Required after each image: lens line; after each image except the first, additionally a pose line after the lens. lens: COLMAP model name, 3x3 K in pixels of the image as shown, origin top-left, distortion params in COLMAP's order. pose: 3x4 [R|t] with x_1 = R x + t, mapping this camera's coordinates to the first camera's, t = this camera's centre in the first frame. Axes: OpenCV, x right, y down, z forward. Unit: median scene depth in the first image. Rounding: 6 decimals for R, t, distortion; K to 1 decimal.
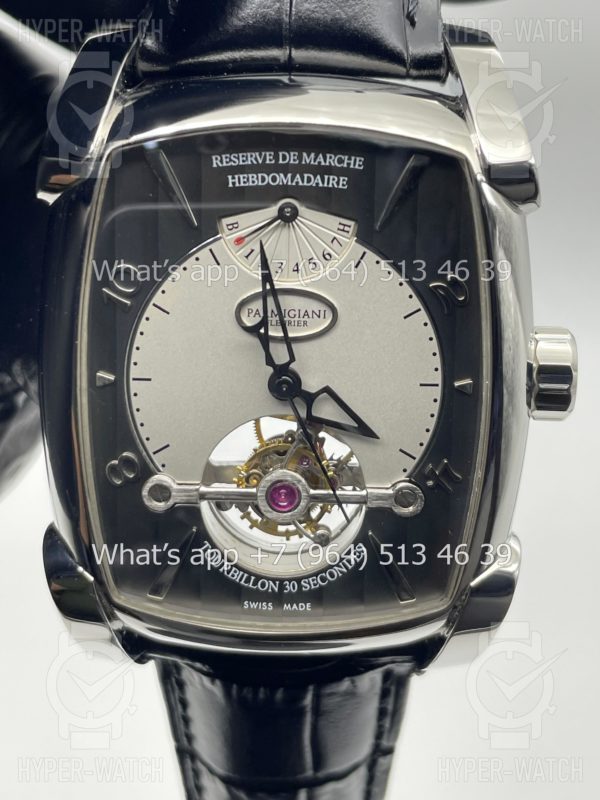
lens RADIAL K [[1202.8, 0, 303.0], [0, 1202.8, 357.4], [0, 0, 1]] dist [0.081201, 0.000000]
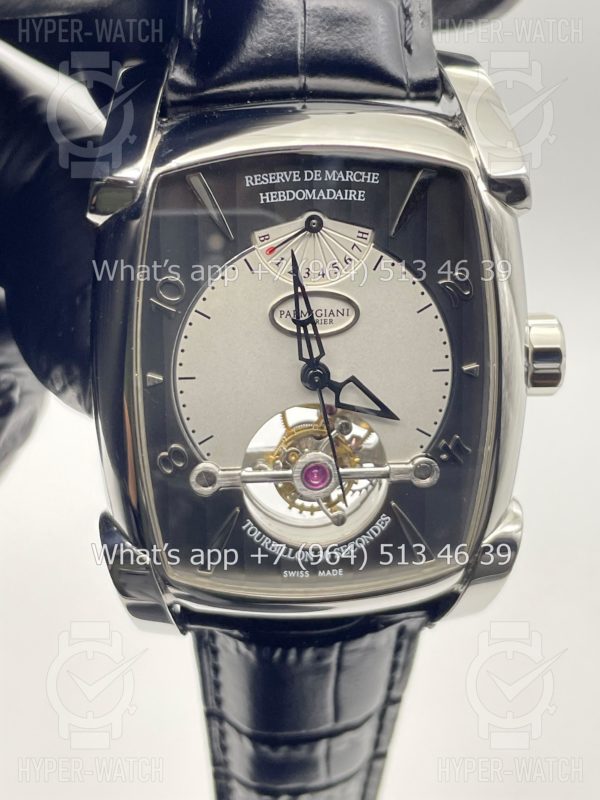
lens RADIAL K [[1202.8, 0, 294.8], [0, 1202.8, 361.1], [0, 0, 1]] dist [0.081201, 0.000000]
pose [[0.995364, -0.049142, 0.082682, -0.125702], [0.048048, 0.998730, 0.015175, -0.009676], [-0.083322, -0.011132, 0.996460, -0.119768]]
